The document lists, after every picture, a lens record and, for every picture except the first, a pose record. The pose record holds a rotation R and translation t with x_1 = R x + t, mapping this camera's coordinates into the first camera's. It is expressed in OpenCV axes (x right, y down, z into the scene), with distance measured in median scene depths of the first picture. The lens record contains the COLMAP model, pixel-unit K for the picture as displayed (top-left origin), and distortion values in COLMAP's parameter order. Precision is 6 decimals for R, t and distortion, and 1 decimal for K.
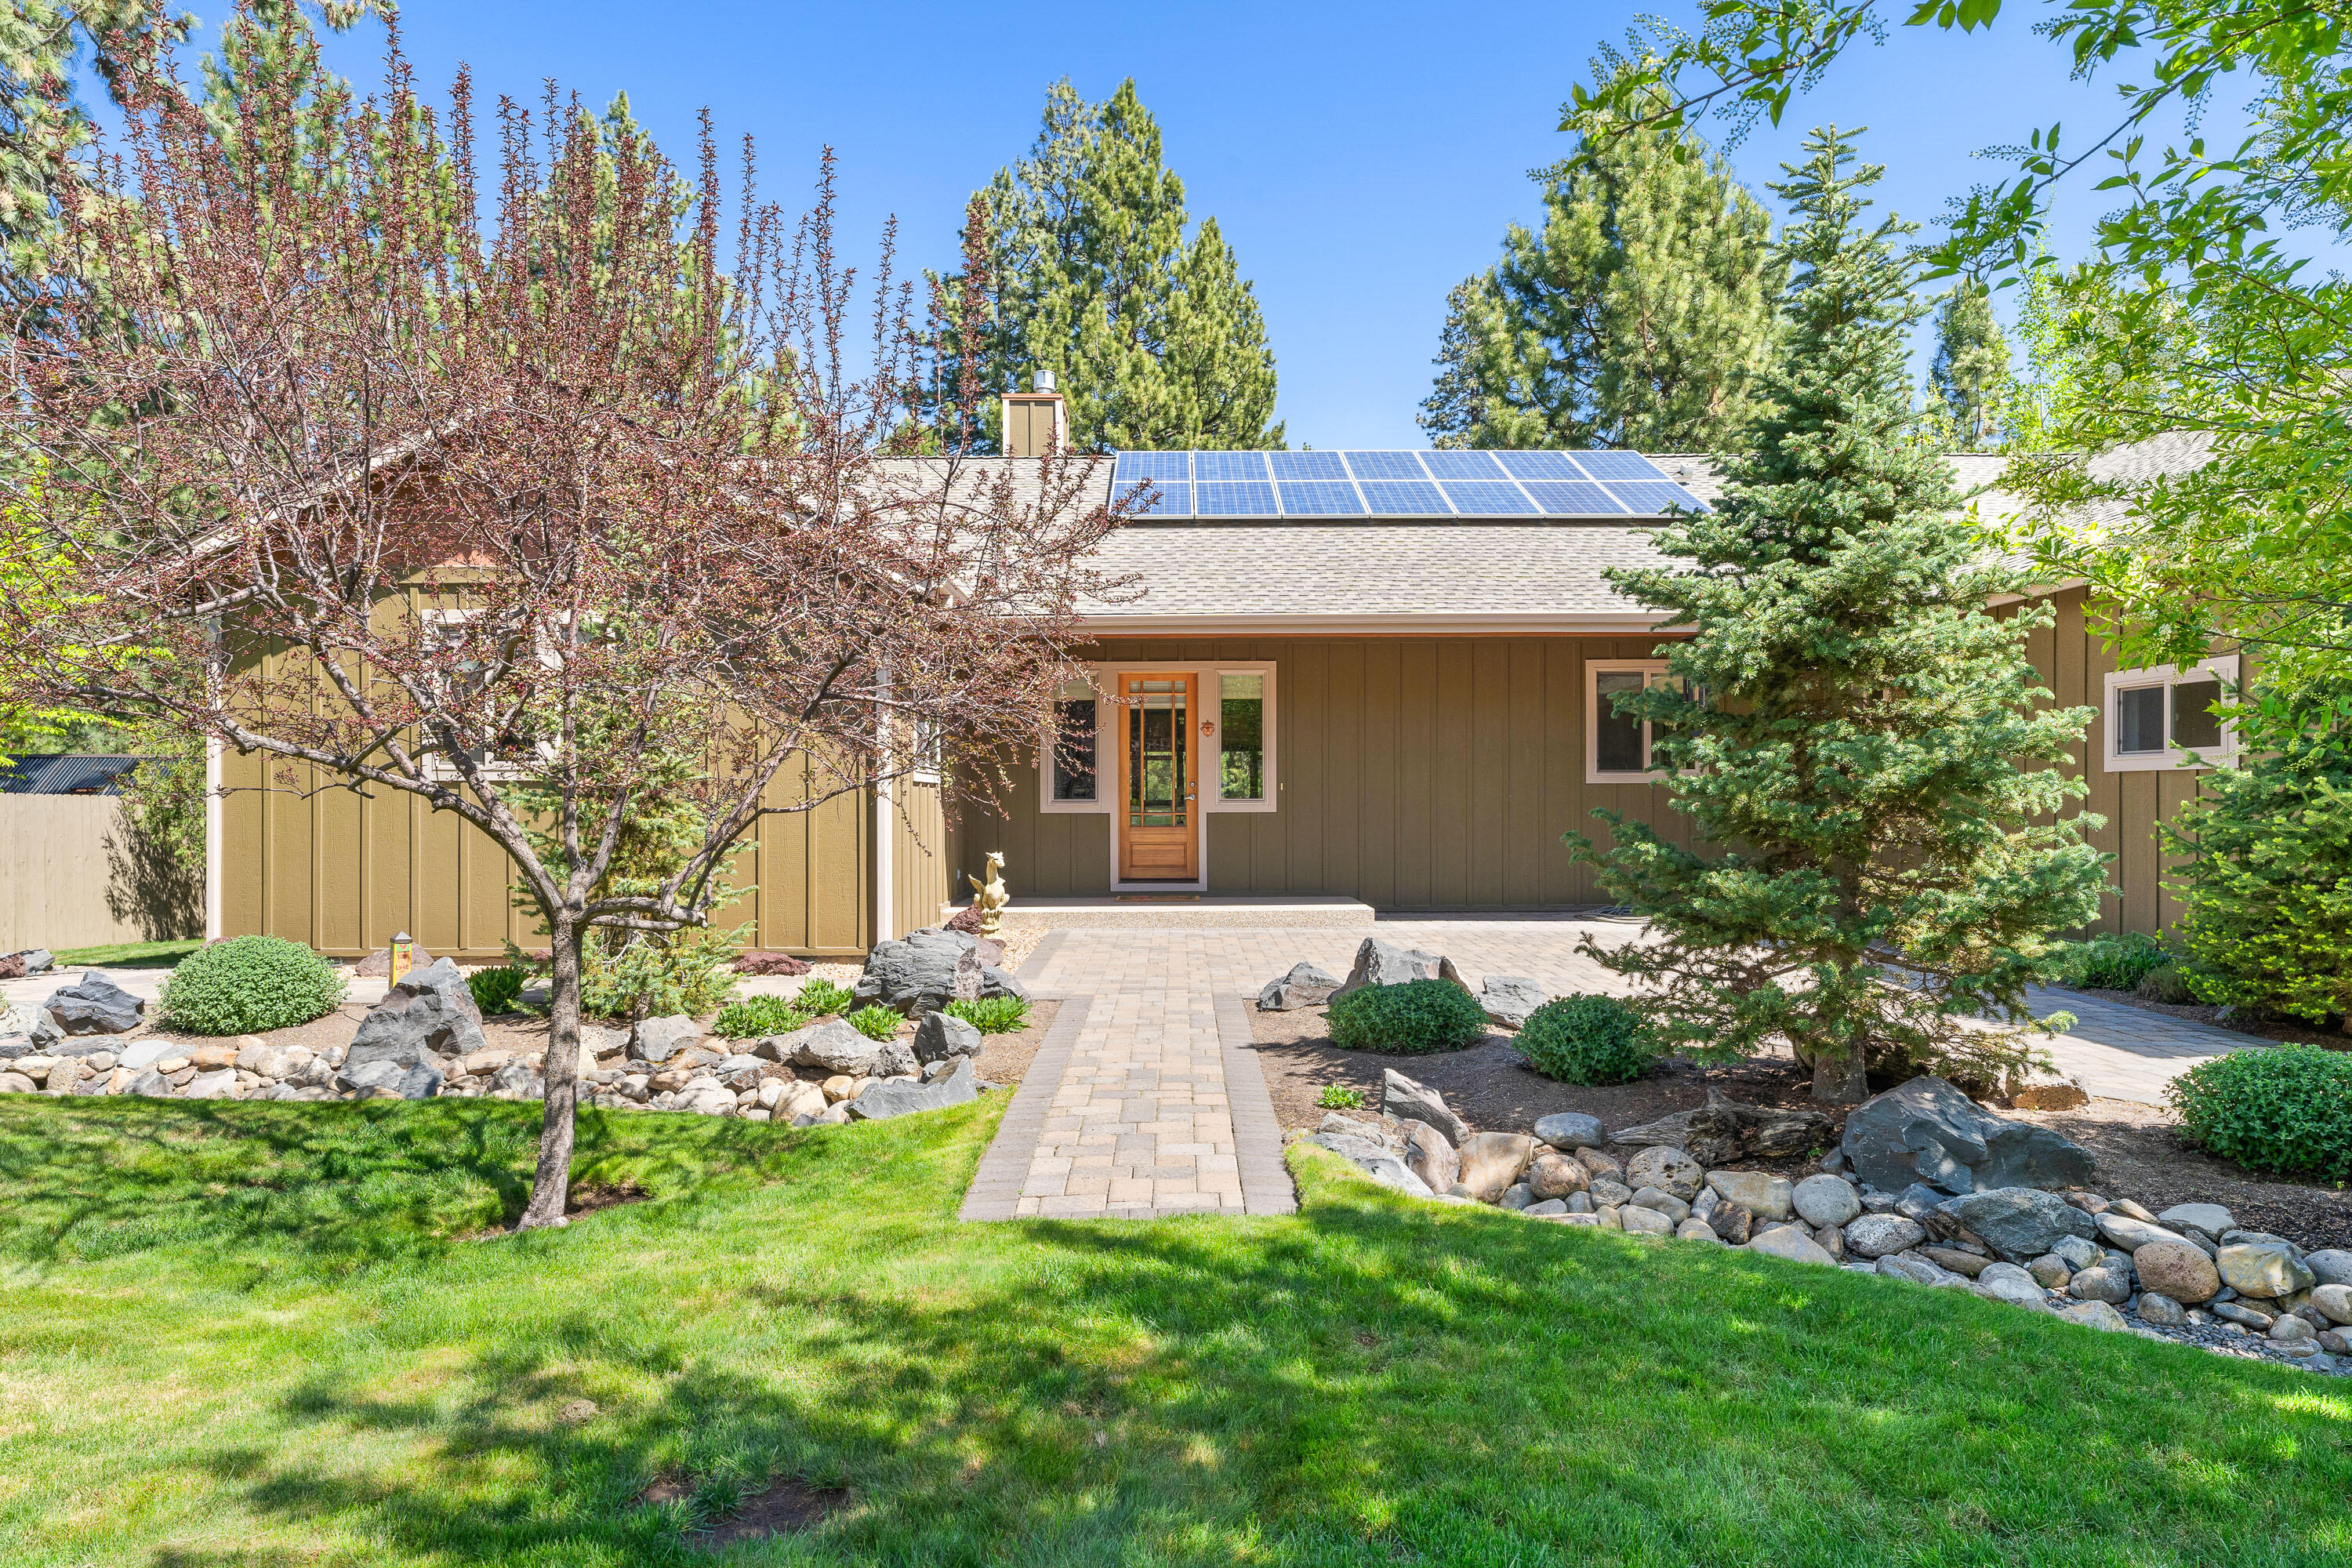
lens RADIAL K [[1370.2, 0, 1173.8], [0, 1370.2, 797.1], [0, 0, 1]] dist [-0.008858, 0.000542]
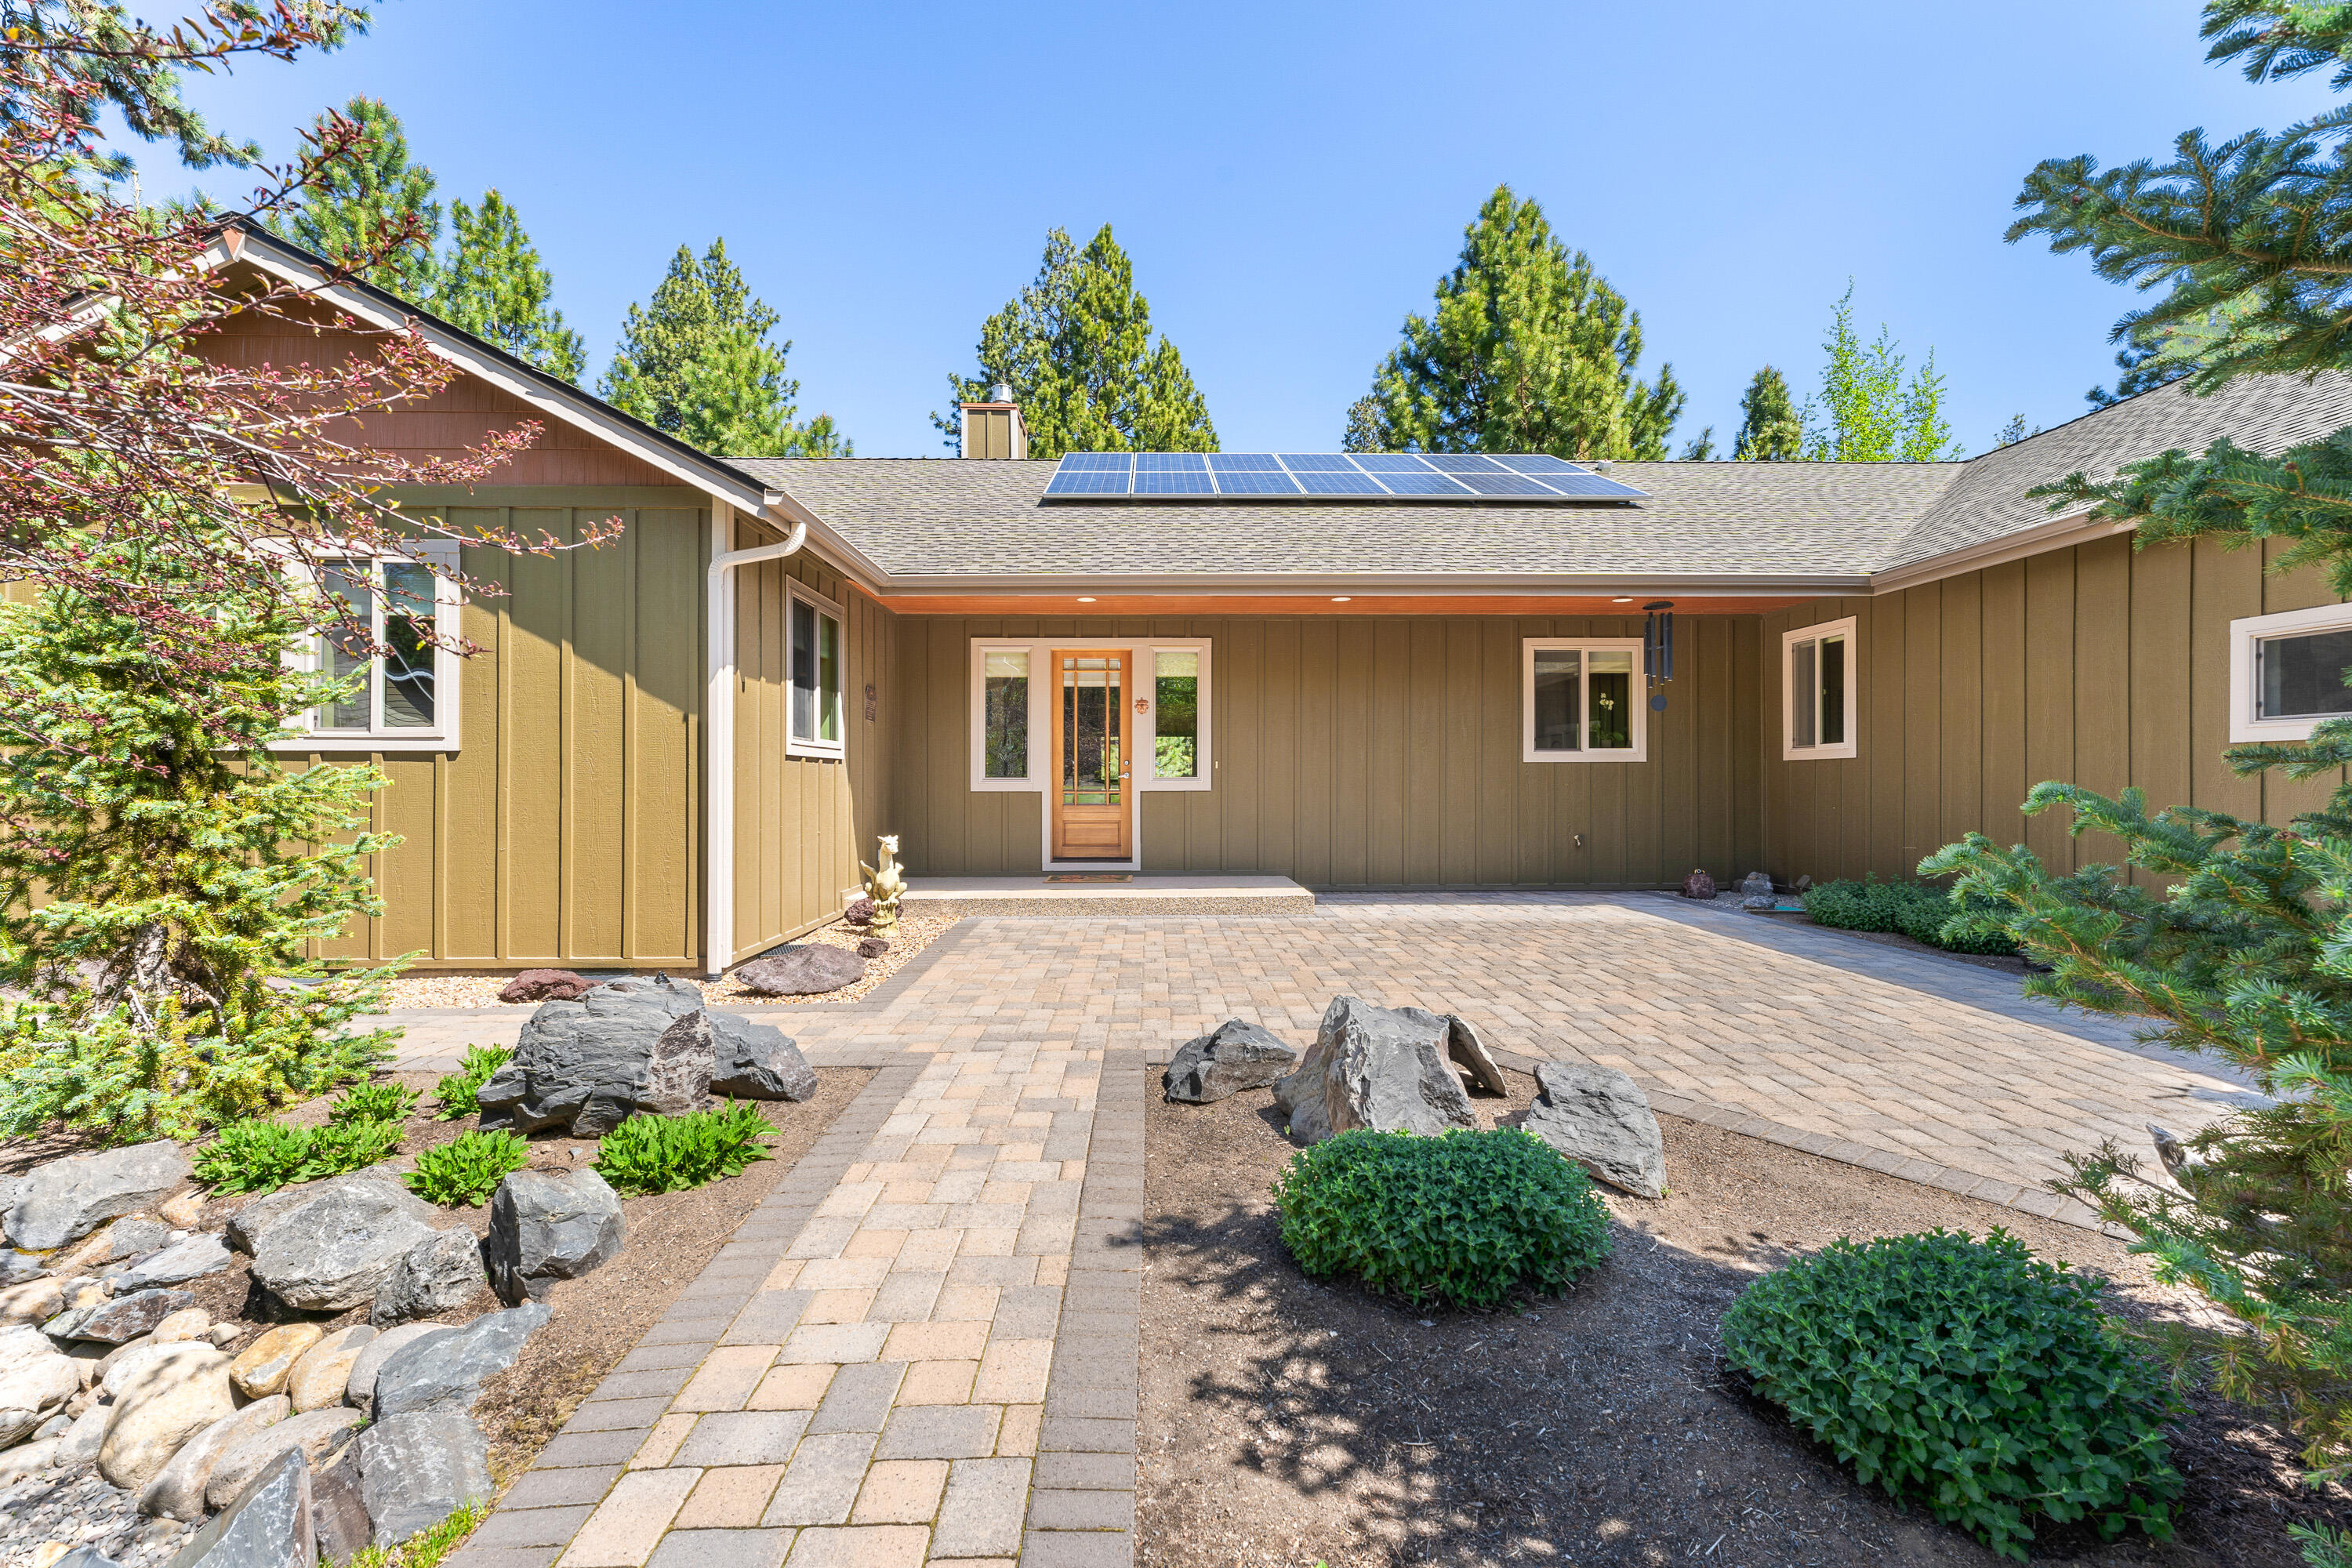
lens RADIAL K [[928.7, 0, 1184.9], [0, 928.7, 785.9], [0, 0, 1]] dist [0.008900, -0.000460]
pose [[0.999371, 0.002846, 0.035347, 0.018121], [-0.003043, 0.999980, 0.005495, 0.001992], [-0.035330, -0.005600, 0.999360, 0.184094]]
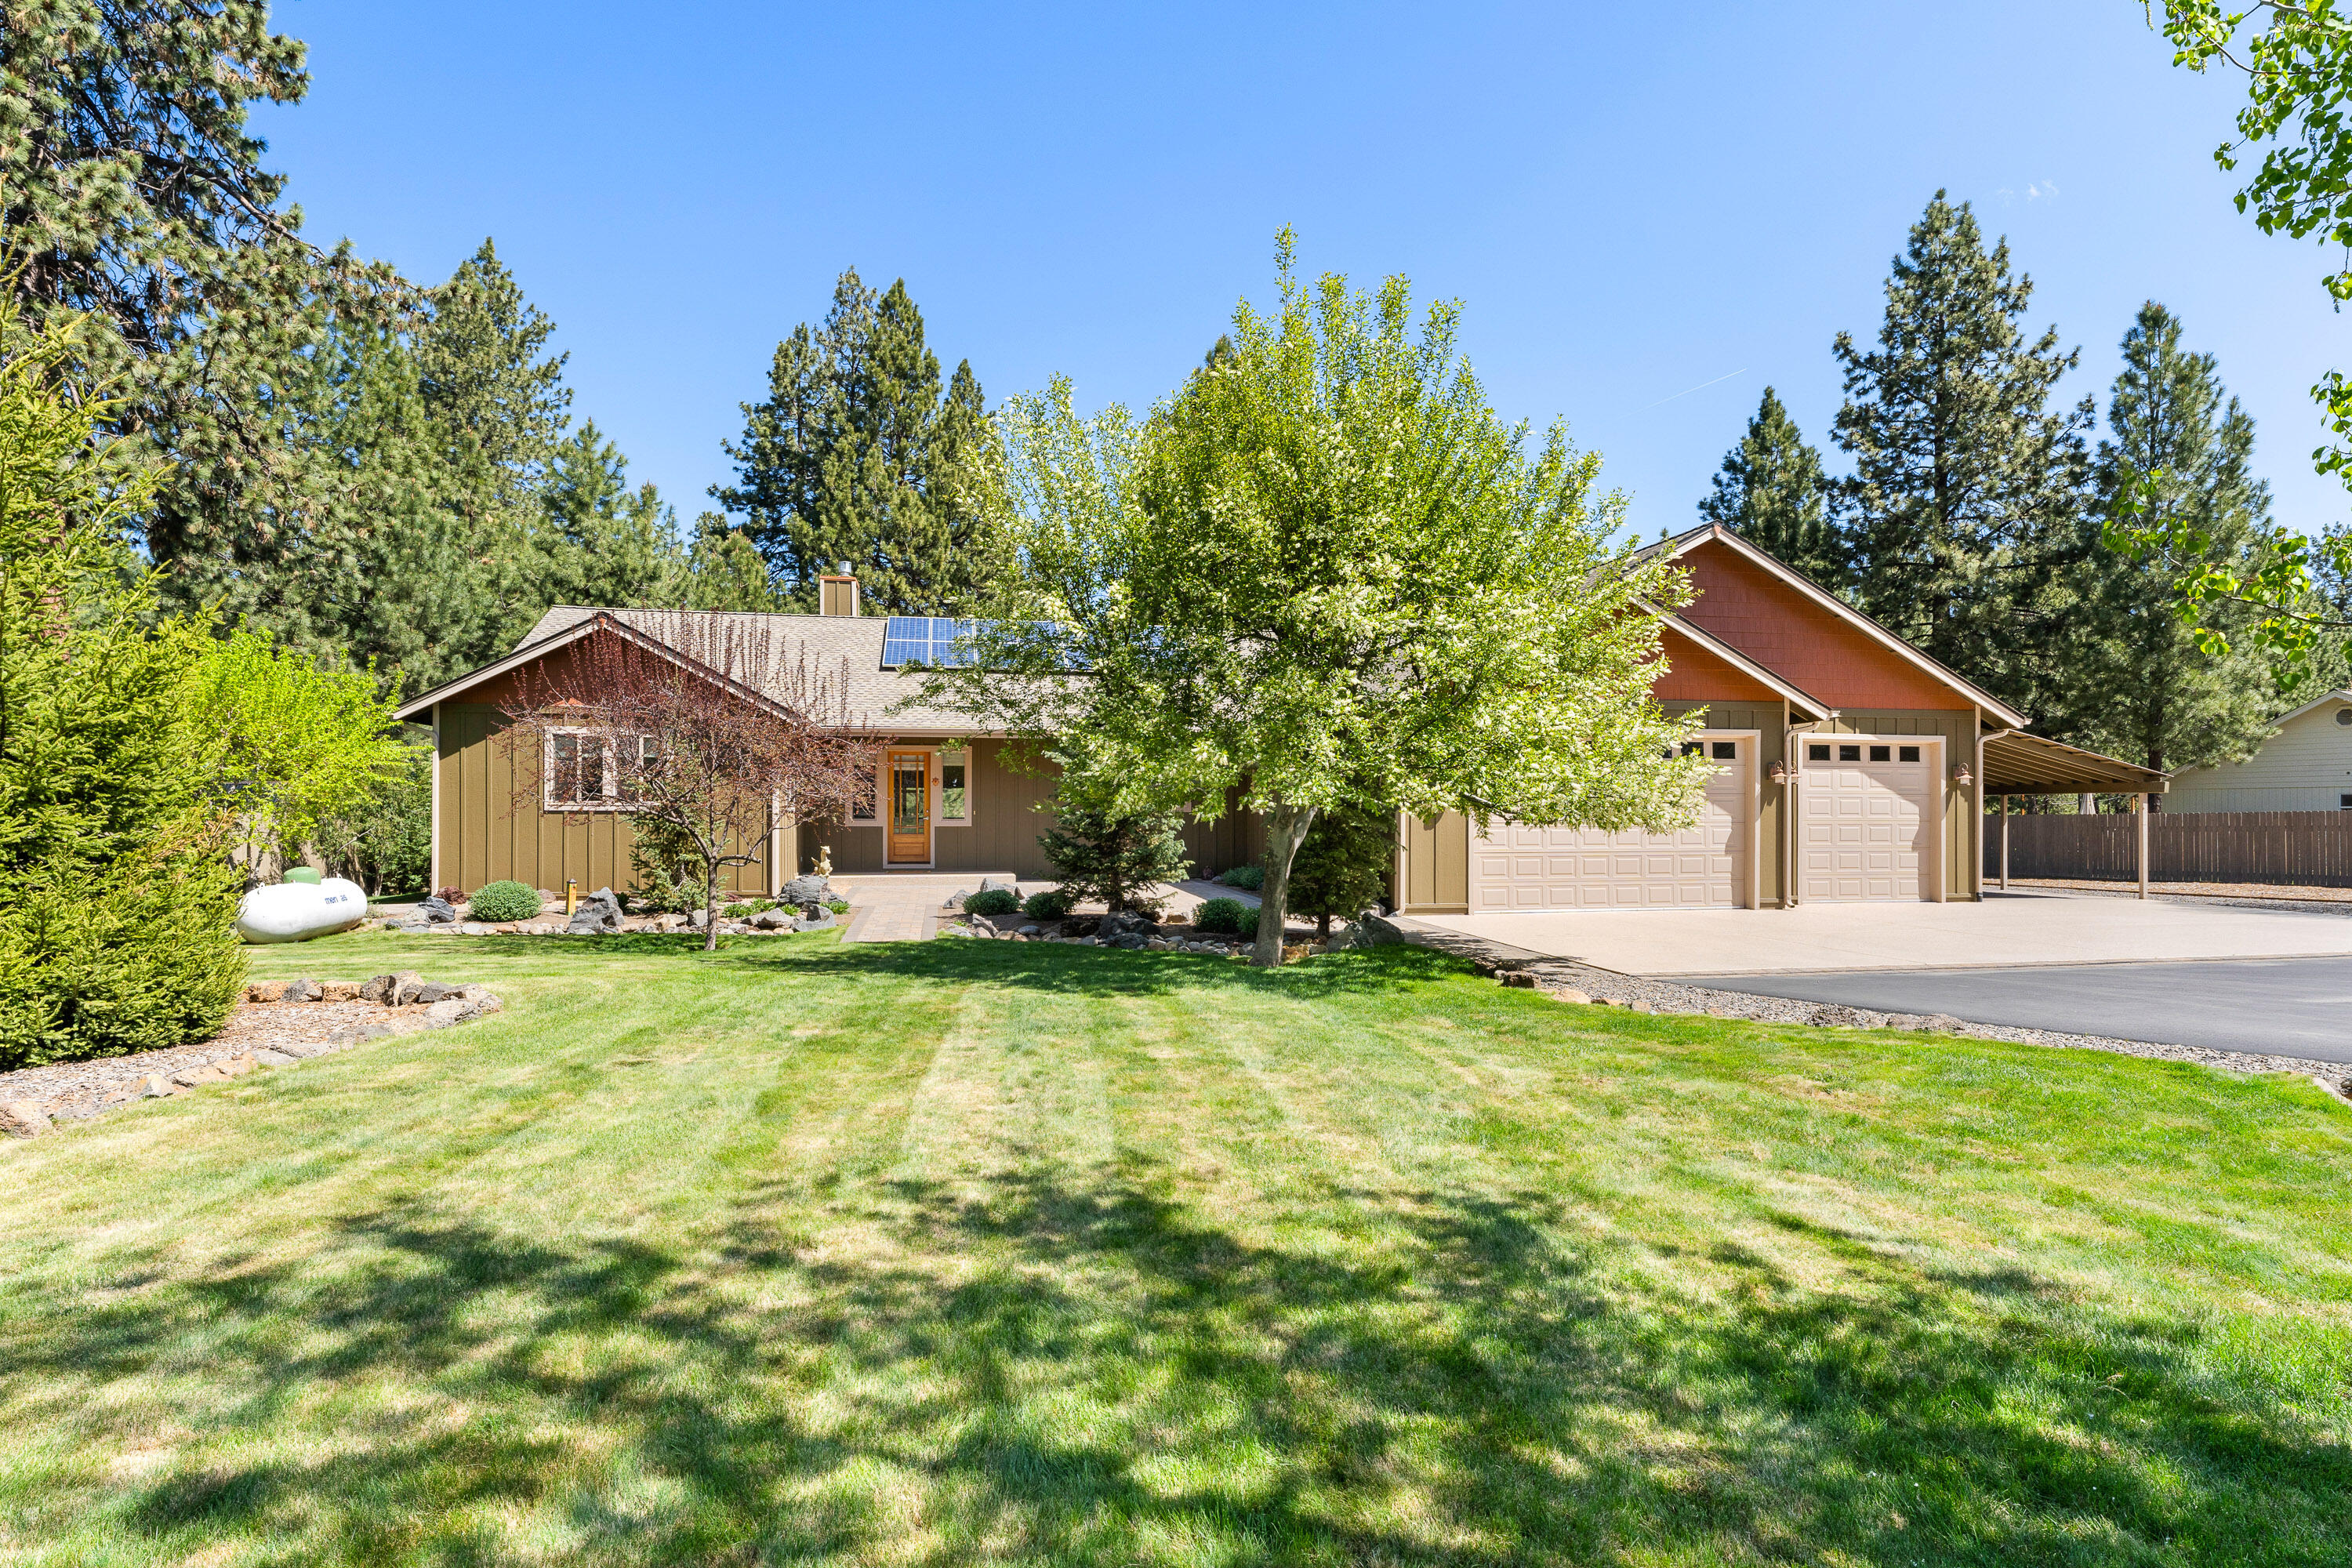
lens RADIAL K [[1240.3, 0, 1105.0], [0, 1240.3, 818.8], [0, 0, 1]] dist [-0.007594, -0.001546]
pose [[0.991444, 0.006401, 0.130377, 0.018958], [-0.008413, 0.999854, 0.014886, -0.014148], [-0.130263, -0.015855, 0.991353, -0.402241]]
